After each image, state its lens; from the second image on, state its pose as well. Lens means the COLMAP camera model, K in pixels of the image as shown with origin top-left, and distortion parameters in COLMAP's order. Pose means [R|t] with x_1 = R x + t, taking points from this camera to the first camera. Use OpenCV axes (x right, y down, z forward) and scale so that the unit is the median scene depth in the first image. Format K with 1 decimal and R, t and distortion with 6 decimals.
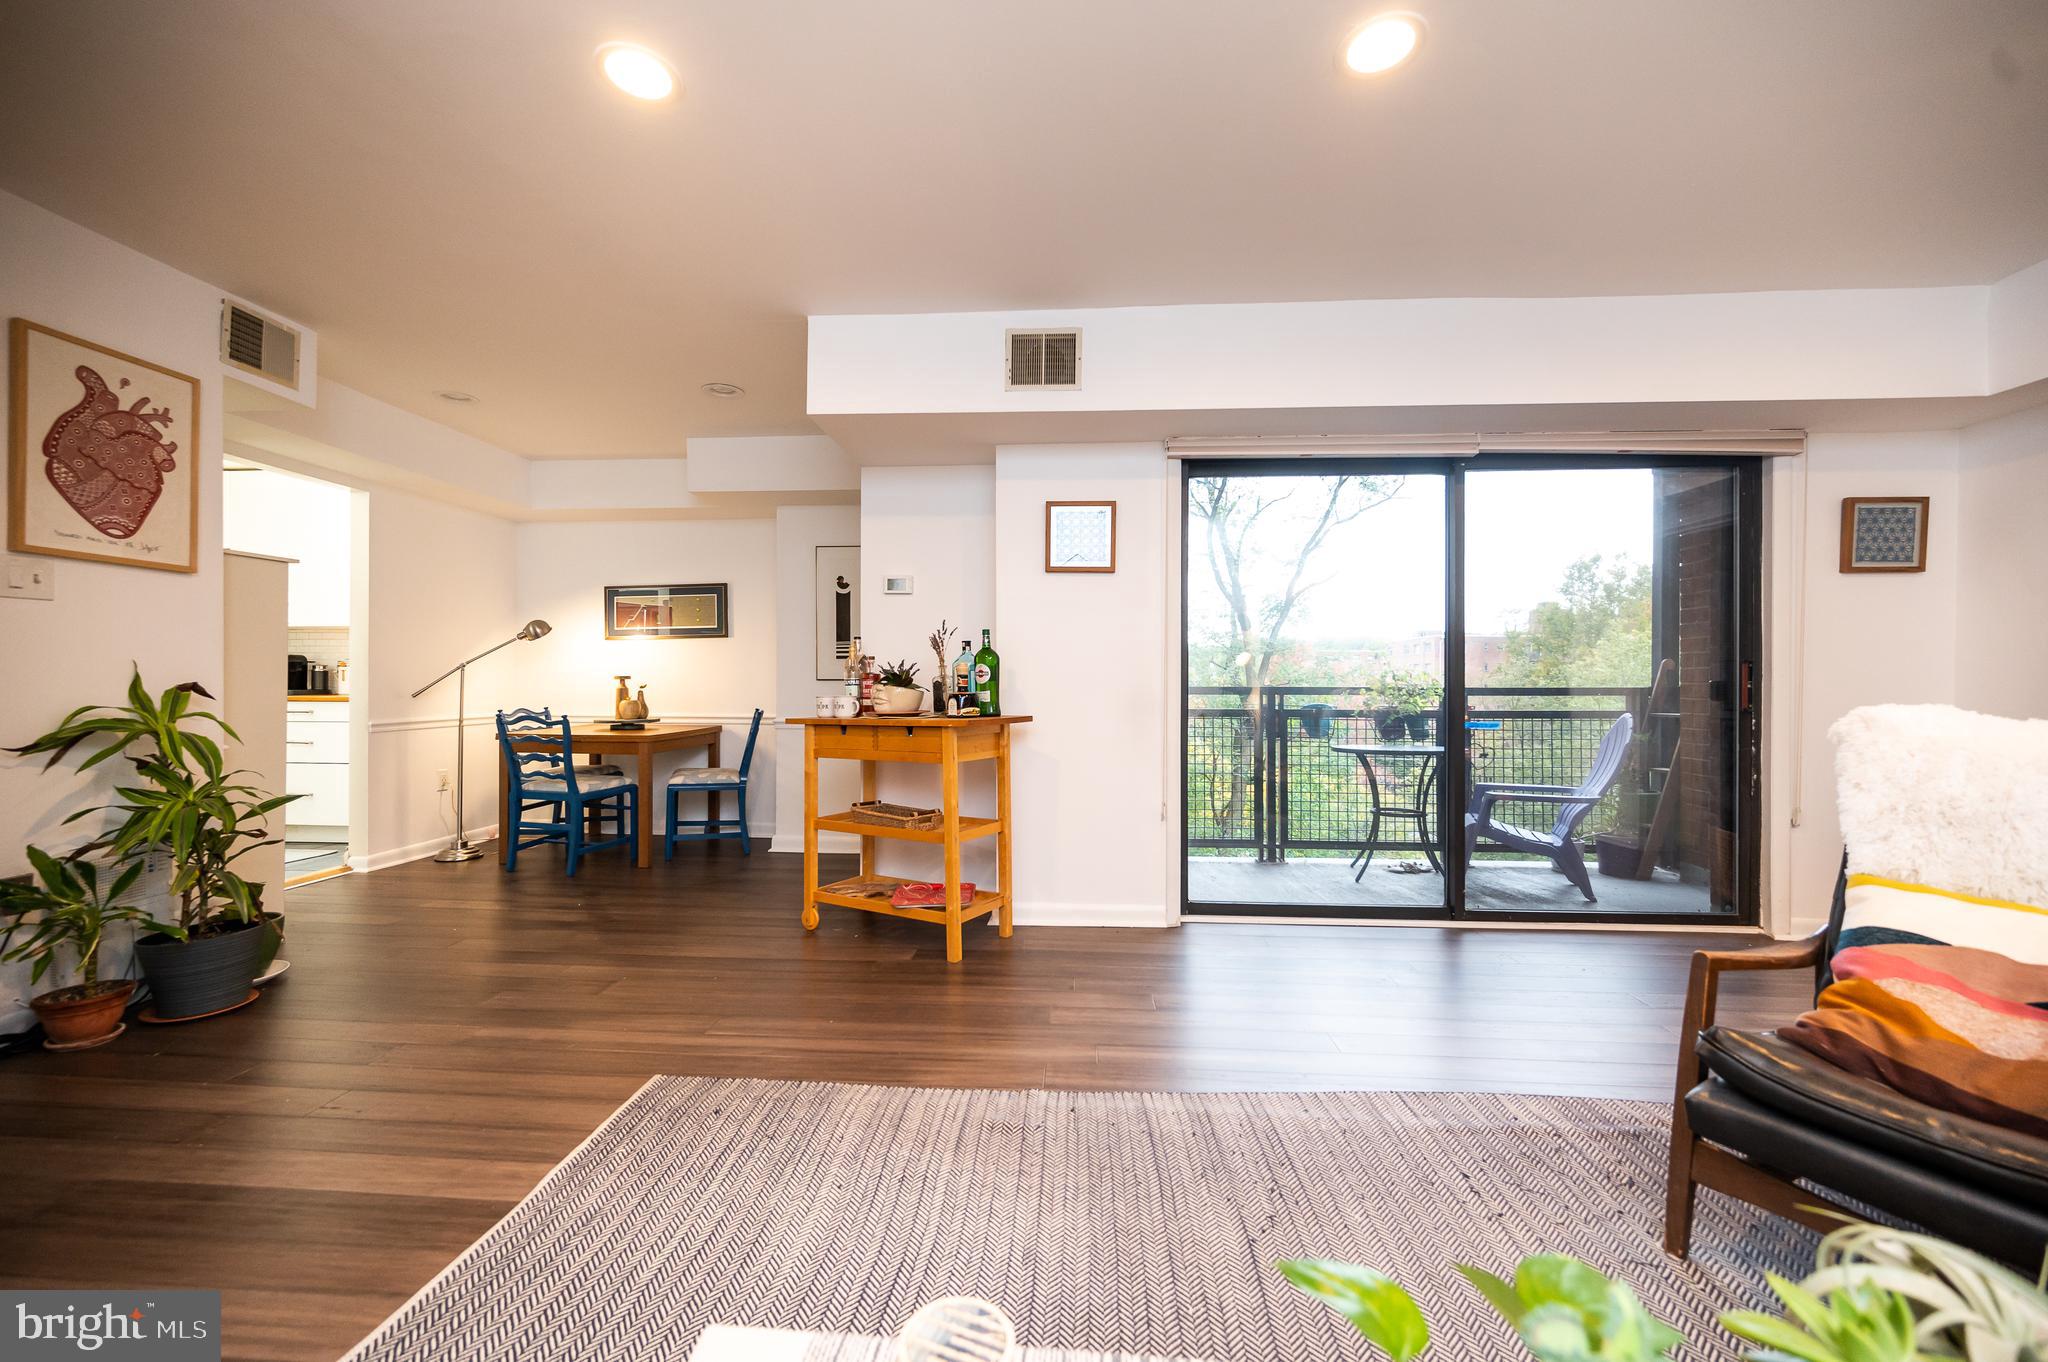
lens RADIAL K [[804.1, 0, 1033.8], [0, 804.1, 683.0], [0, 0, 1]] dist [-0.001238, 0.000447]
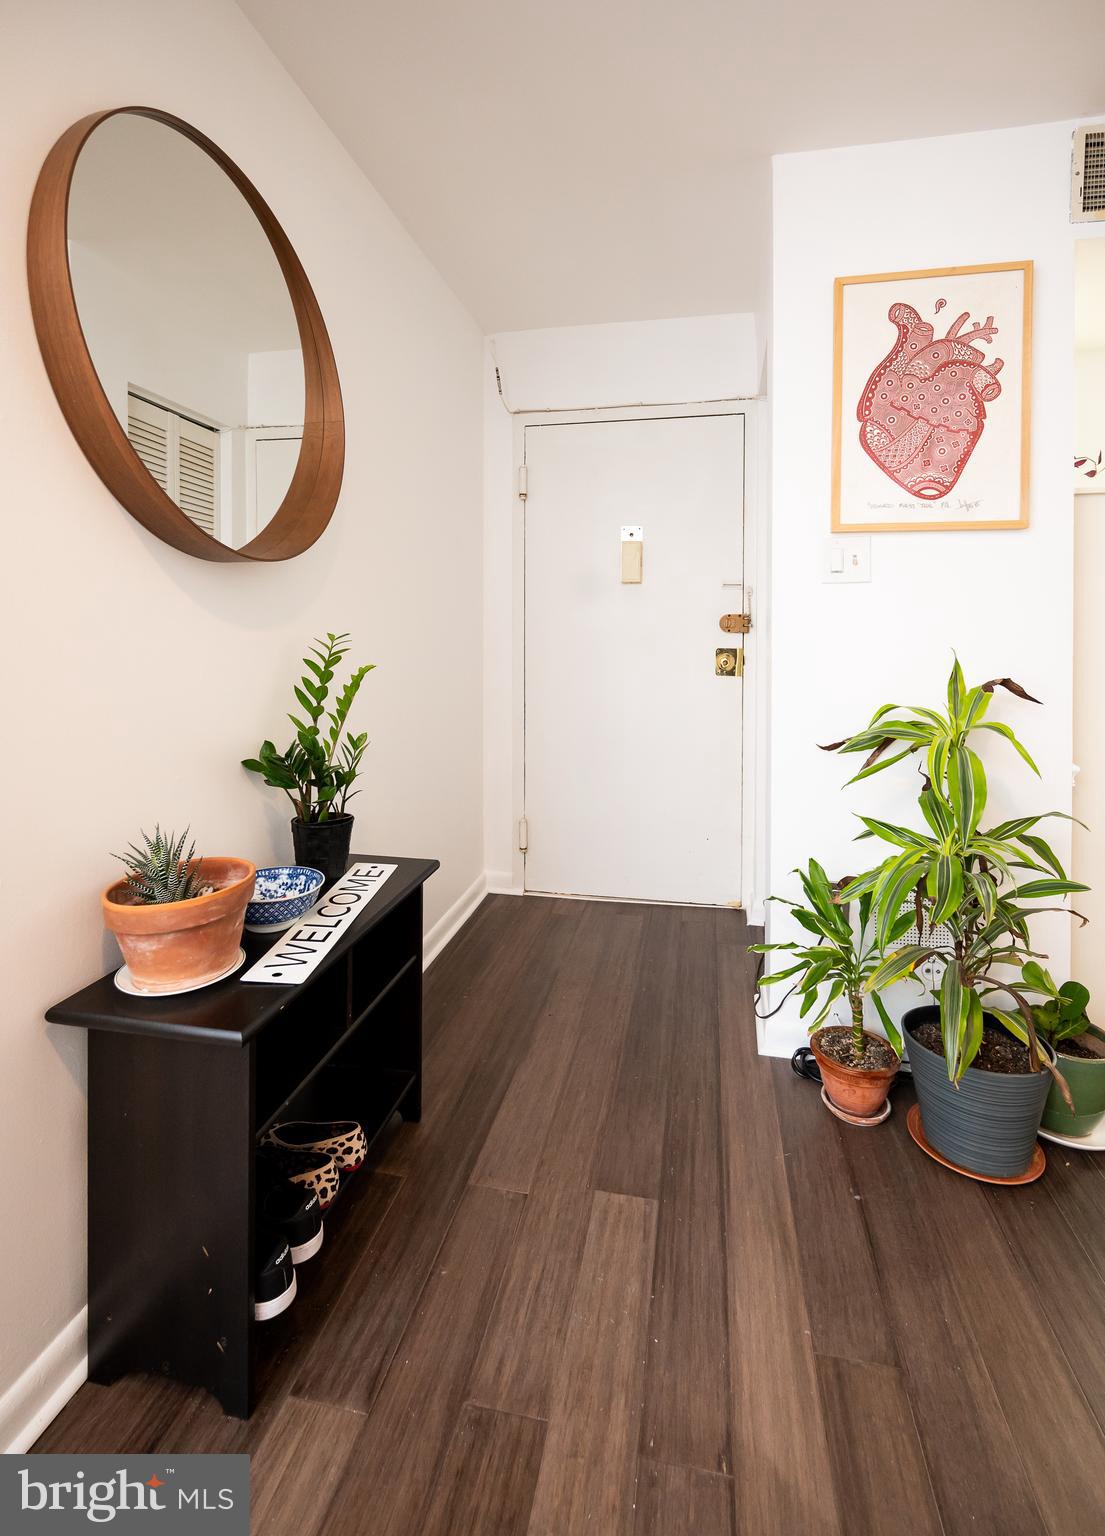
lens RADIAL K [[720.2, 0, 552.0], [0, 720.2, 638.6], [0, 0, 1]] dist [-0.000729, -0.000632]
pose [[-0.136793, 0.009452, -0.990555, -0.212179], [-0.003244, 0.999945, 0.009989, -0.026288], [0.990594, 0.004580, -0.136755, 0.420965]]
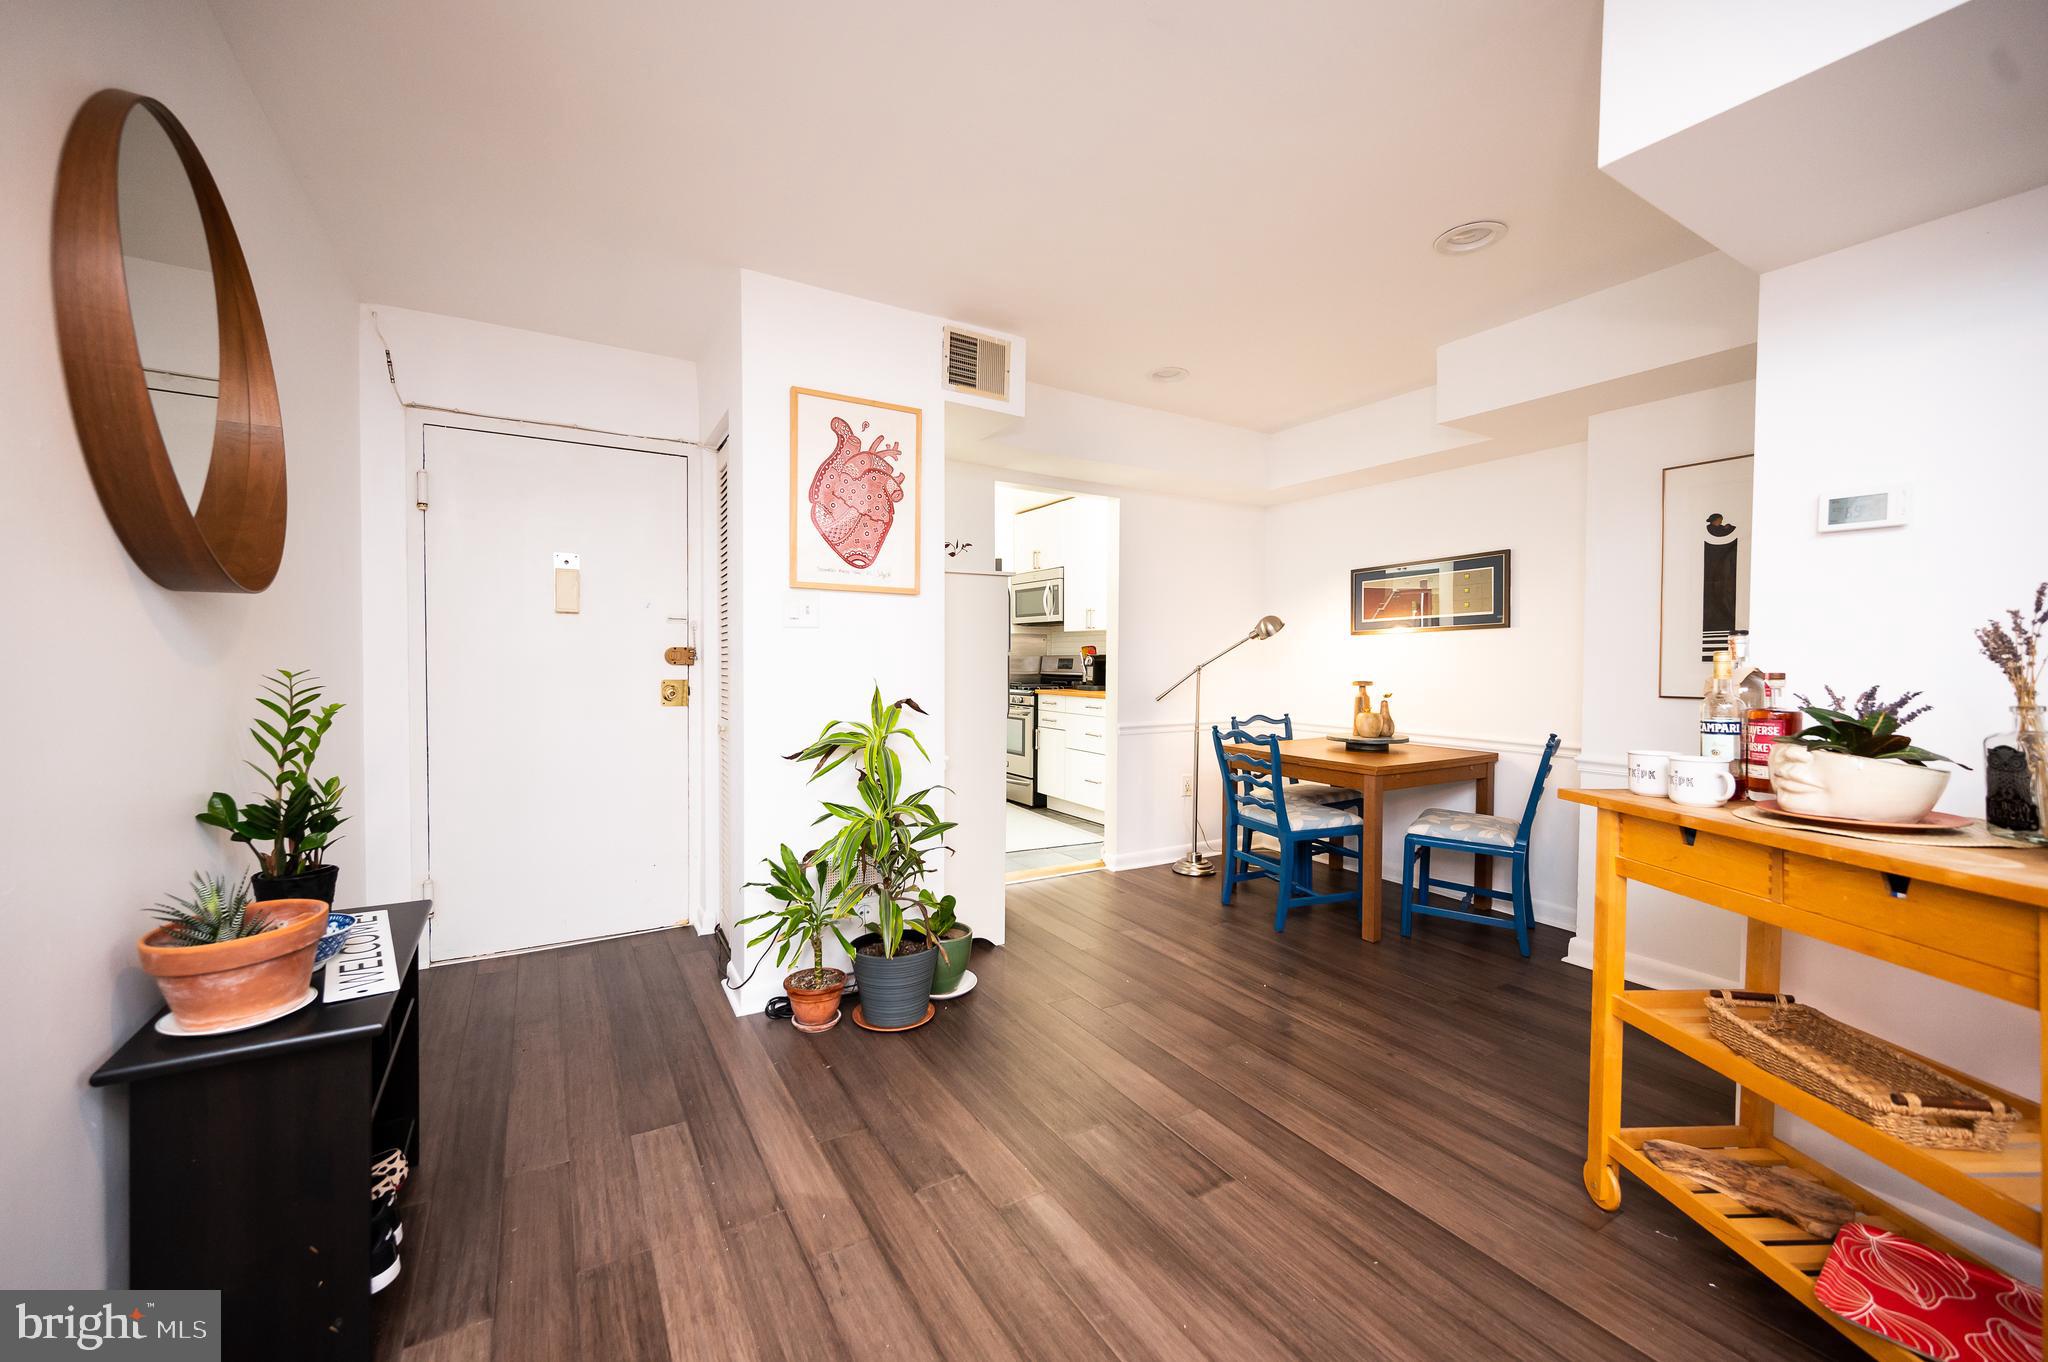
lens RADIAL K [[809.8, 0, 1020.2], [0, 809.8, 678.1], [0, 0, 1]] dist [-0.001661, -0.000068]
pose [[0.567137, 0.020229, -0.823375, -0.056073], [-0.006093, 0.999774, 0.020366, -0.031196], [0.823601, -0.006534, 0.567132, 0.321252]]
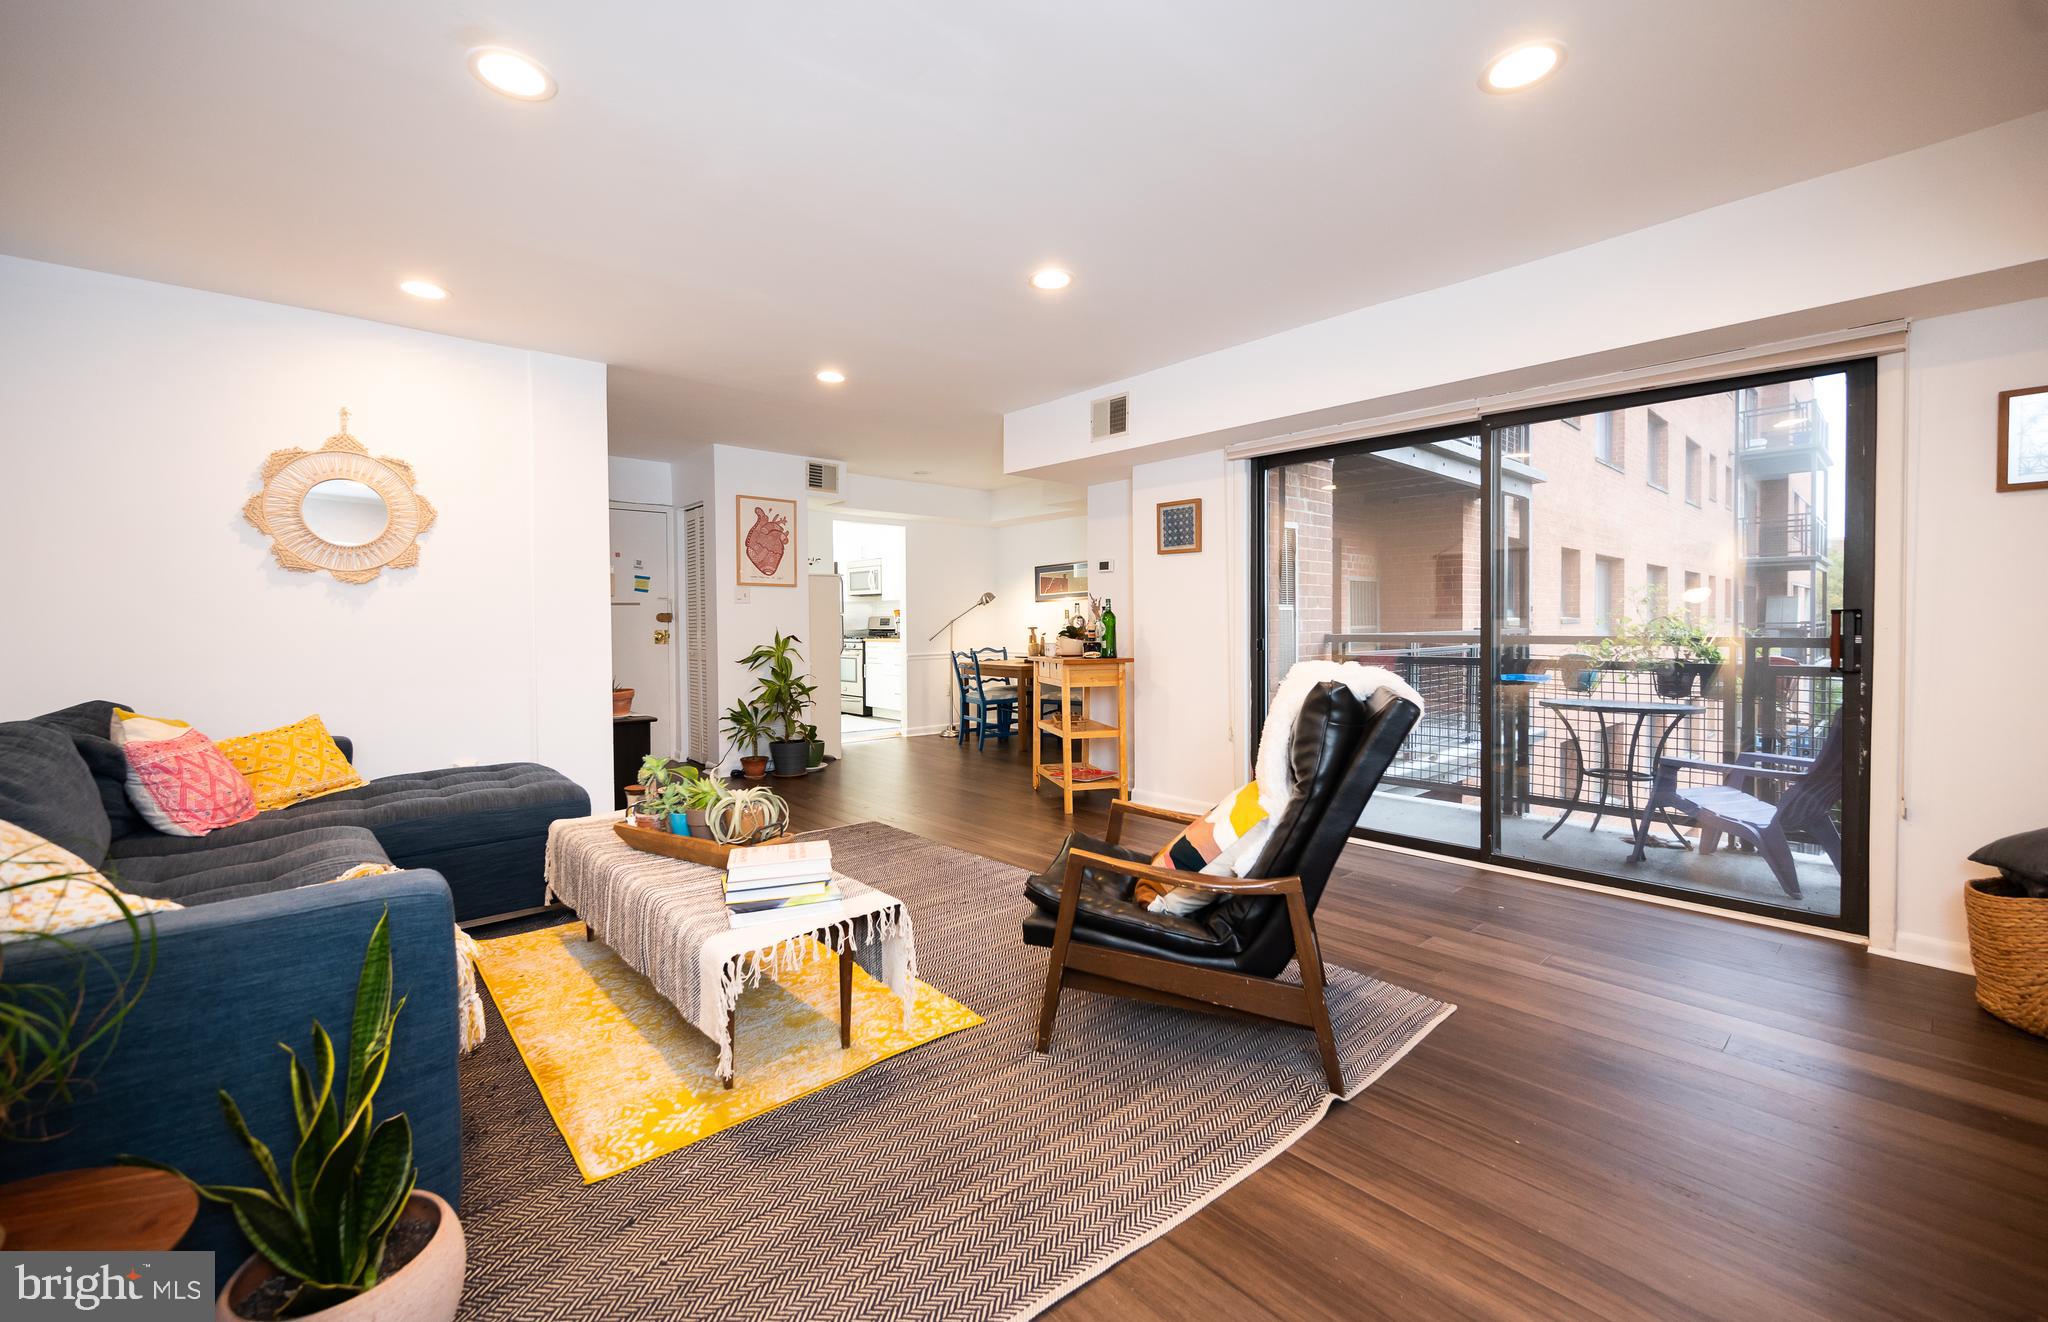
lens RADIAL K [[829.1, 0, 1039.0], [0, 829.1, 638.8], [0, 0, 1]] dist [0.000890, 0.000079]
pose [[0.721704, 0.005219, -0.692182, 0.682833], [0.008460, 0.999830, 0.016359, -0.014305], [0.692150, -0.017662, 0.721538, -0.138812]]
